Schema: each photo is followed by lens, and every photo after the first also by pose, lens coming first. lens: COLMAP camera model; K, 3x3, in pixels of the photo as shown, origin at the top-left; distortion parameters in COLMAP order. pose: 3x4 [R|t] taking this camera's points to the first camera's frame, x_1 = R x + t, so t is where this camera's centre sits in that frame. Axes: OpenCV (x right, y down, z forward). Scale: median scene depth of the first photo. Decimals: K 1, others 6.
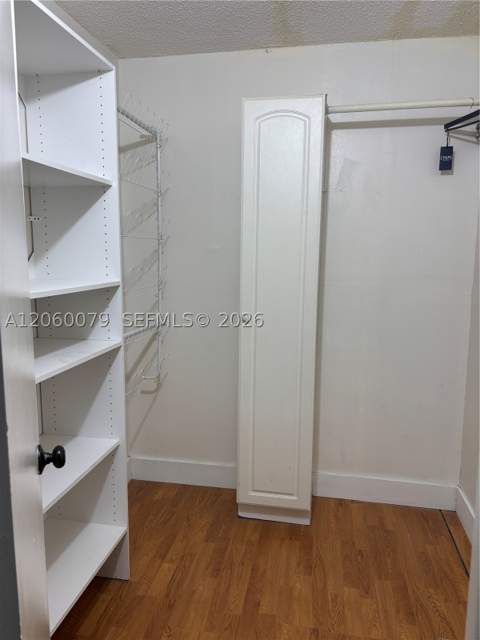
lens RADIAL K [[483.3, 0, 242.1], [0, 483.3, 310.7], [0, 0, 1]] dist [0.106484, -0.204509]
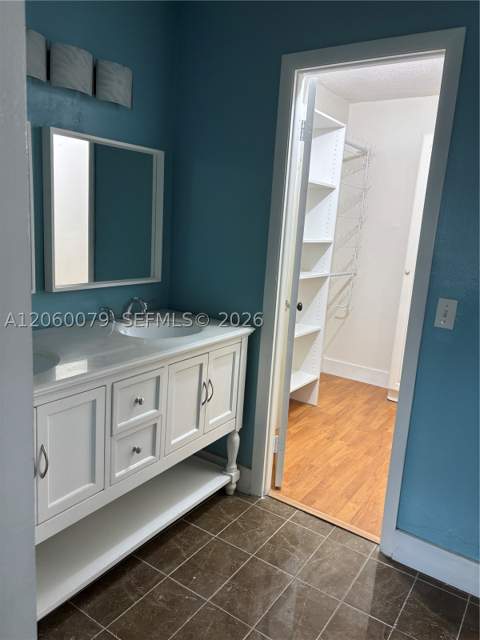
lens RADIAL K [[483.3, 0, 242.1], [0, 483.3, 310.7], [0, 0, 1]] dist [0.106484, -0.204509]
pose [[0.908716, 0.131355, -0.396209, 0.153532], [-0.120611, 0.991335, 0.052032, 0.116569], [0.399610, 0.000505, 0.916685, -0.626736]]
